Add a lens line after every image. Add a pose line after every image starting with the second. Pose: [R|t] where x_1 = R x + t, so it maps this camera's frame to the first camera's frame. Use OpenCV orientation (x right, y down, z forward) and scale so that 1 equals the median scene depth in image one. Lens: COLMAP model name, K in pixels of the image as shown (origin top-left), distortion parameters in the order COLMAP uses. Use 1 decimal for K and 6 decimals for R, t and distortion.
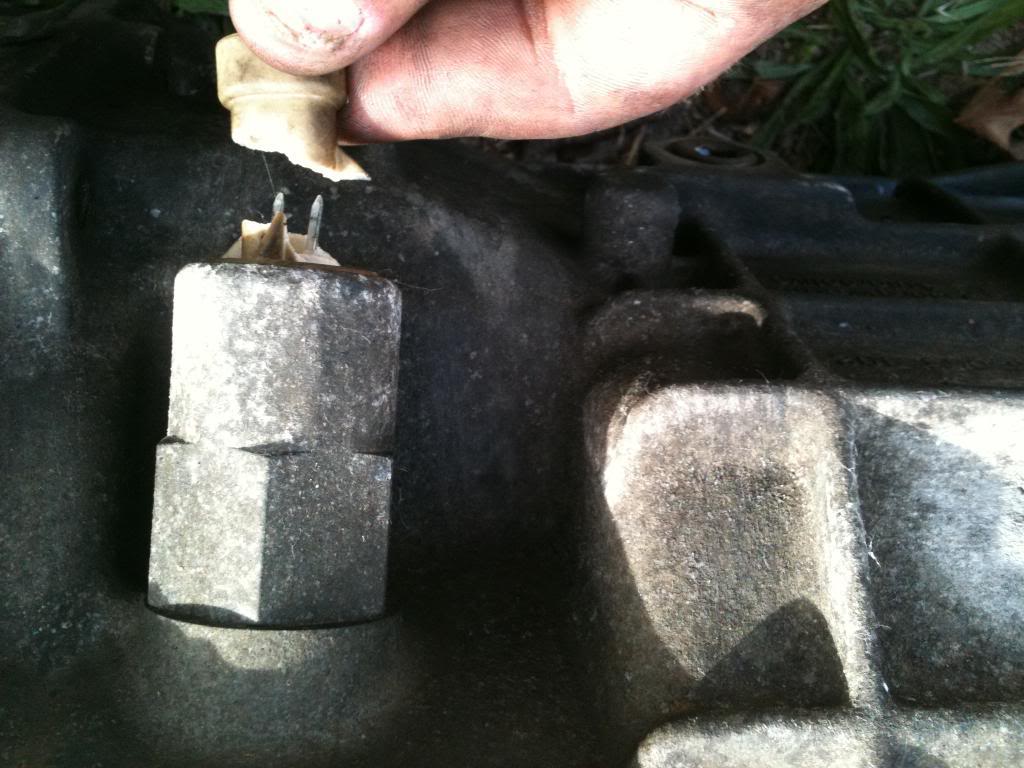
lens RADIAL K [[1007.0, 0, 512.0], [0, 1007.0, 384.0], [0, 0, 1]] dist [0.111444, -0.006198]
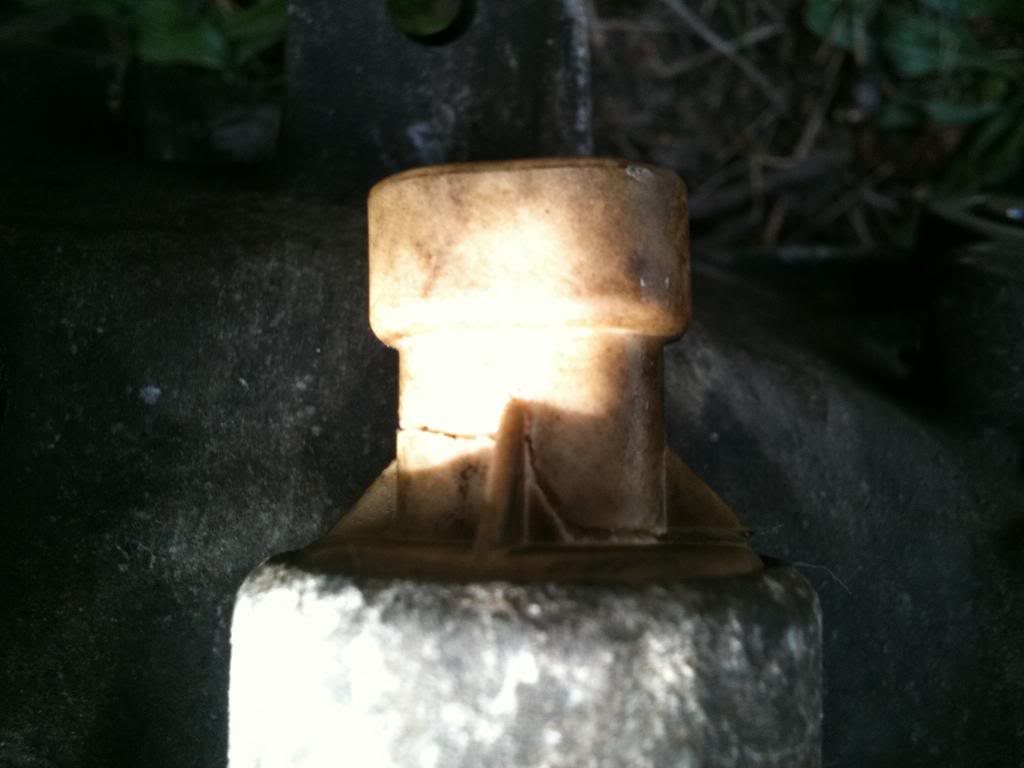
lens RADIAL K [[1132.1, 0, 512.0], [0, 1132.1, 384.0], [0, 0, 1]] dist [0.155338, -0.280978]
pose [[0.998637, -0.049460, 0.016692, -0.195881], [0.050887, 0.993684, -0.100015, -0.113497], [-0.011640, 0.100728, 0.994846, 0.487743]]
